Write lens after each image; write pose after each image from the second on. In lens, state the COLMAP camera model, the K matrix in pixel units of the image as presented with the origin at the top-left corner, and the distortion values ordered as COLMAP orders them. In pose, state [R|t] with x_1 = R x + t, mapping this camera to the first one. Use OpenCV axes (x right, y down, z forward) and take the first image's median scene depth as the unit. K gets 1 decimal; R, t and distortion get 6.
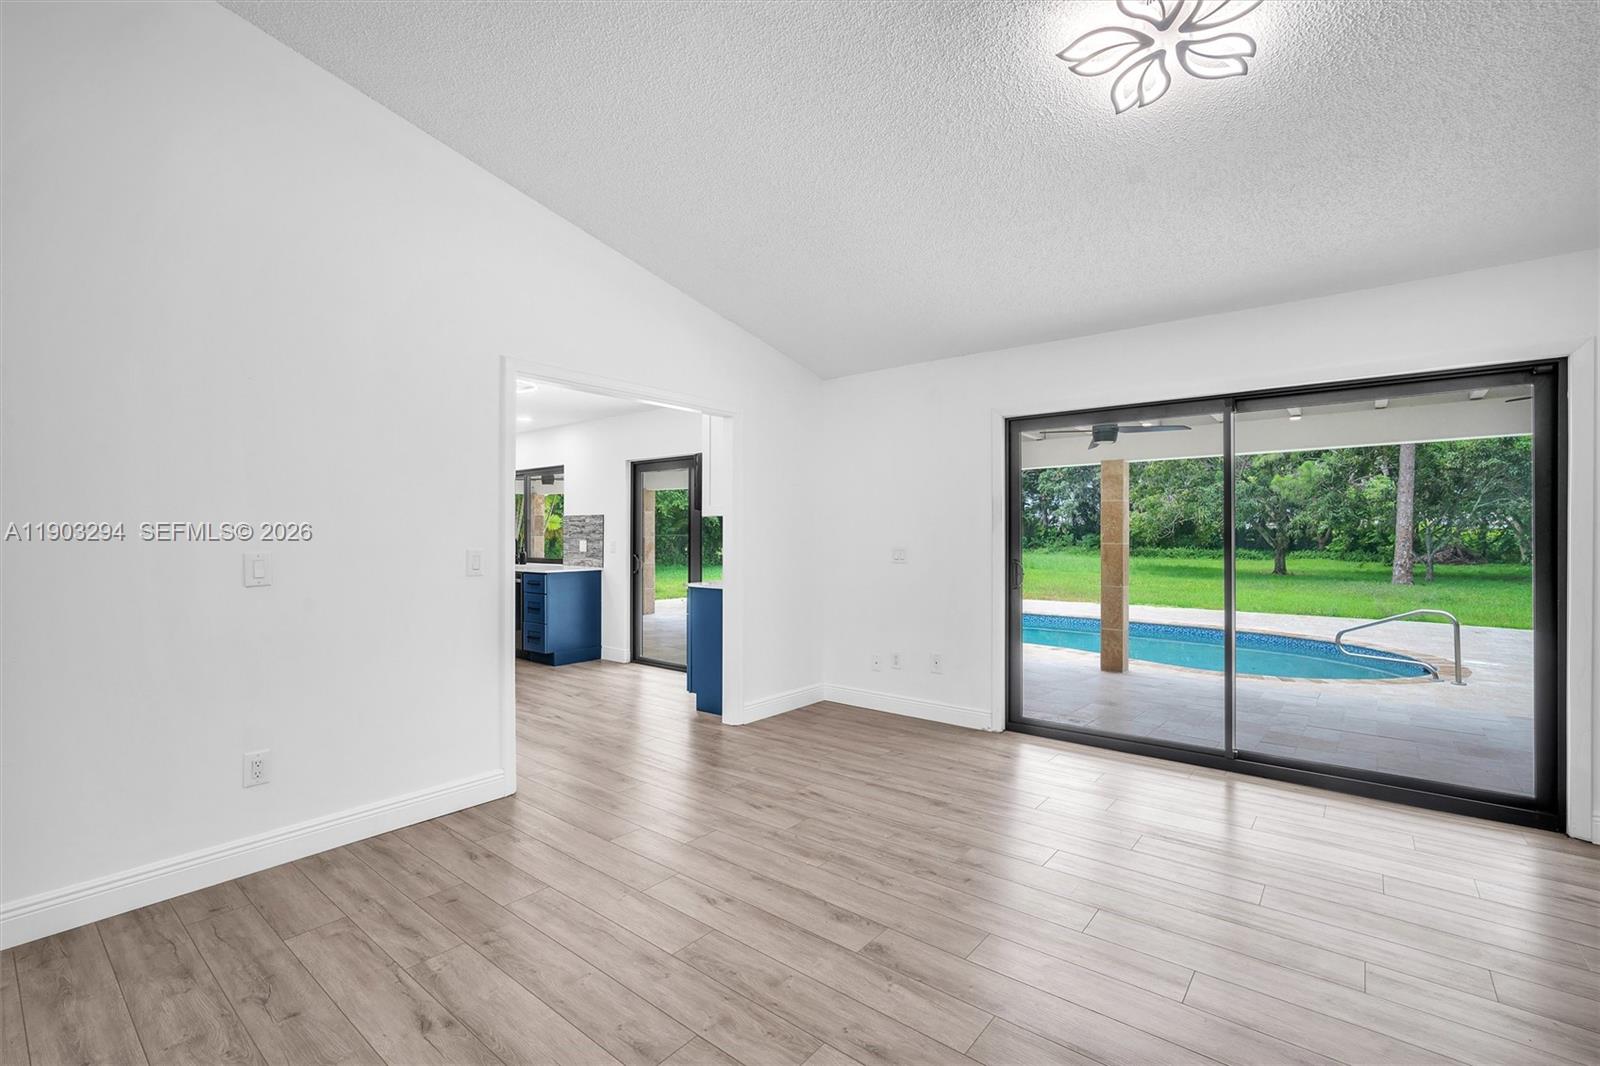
lens RADIAL K [[709.4, 0, 799.2], [0, 709.4, 526.5], [0, 0, 1]] dist [-0.009056, 0.000793]
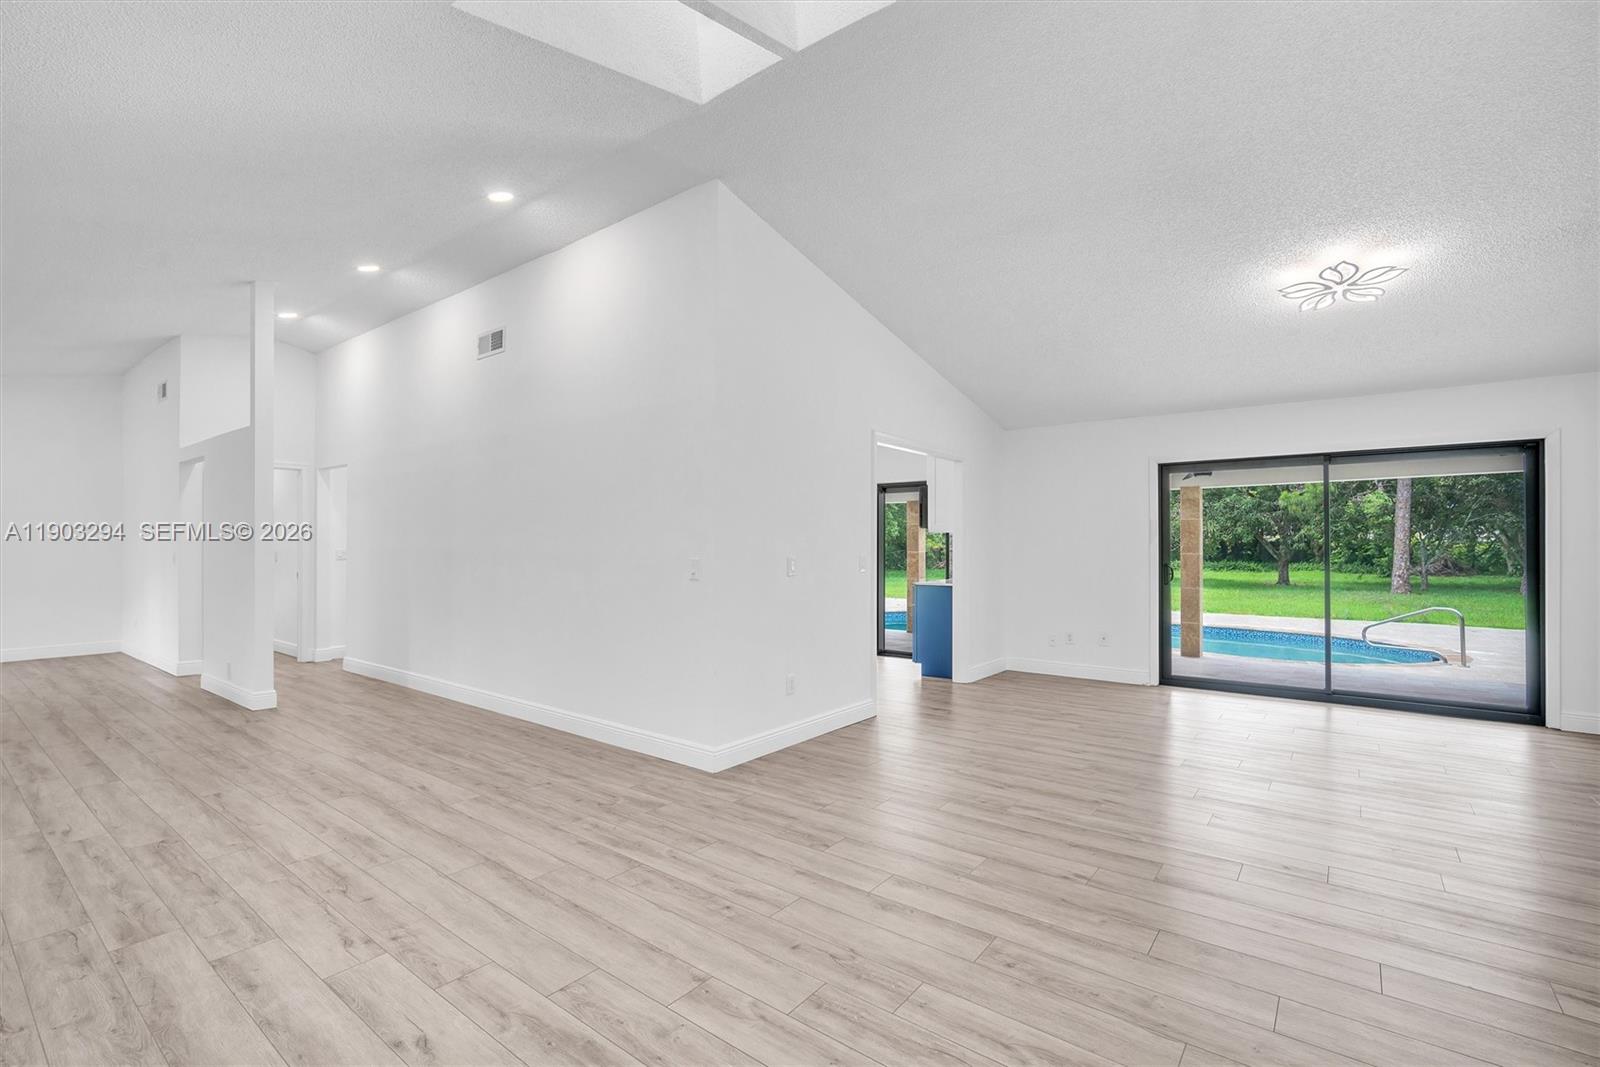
lens RADIAL K [[725.2, 0, 800.0], [0, 725.2, 533.5], [0, 0, 1]] dist [-0.005869, -0.000678]
pose [[0.999735, 0.000818, 0.023016, -0.077345], [-0.000640, 0.999970, -0.007720, -0.000352], [-0.023022, 0.007703, 0.999705, -0.072349]]
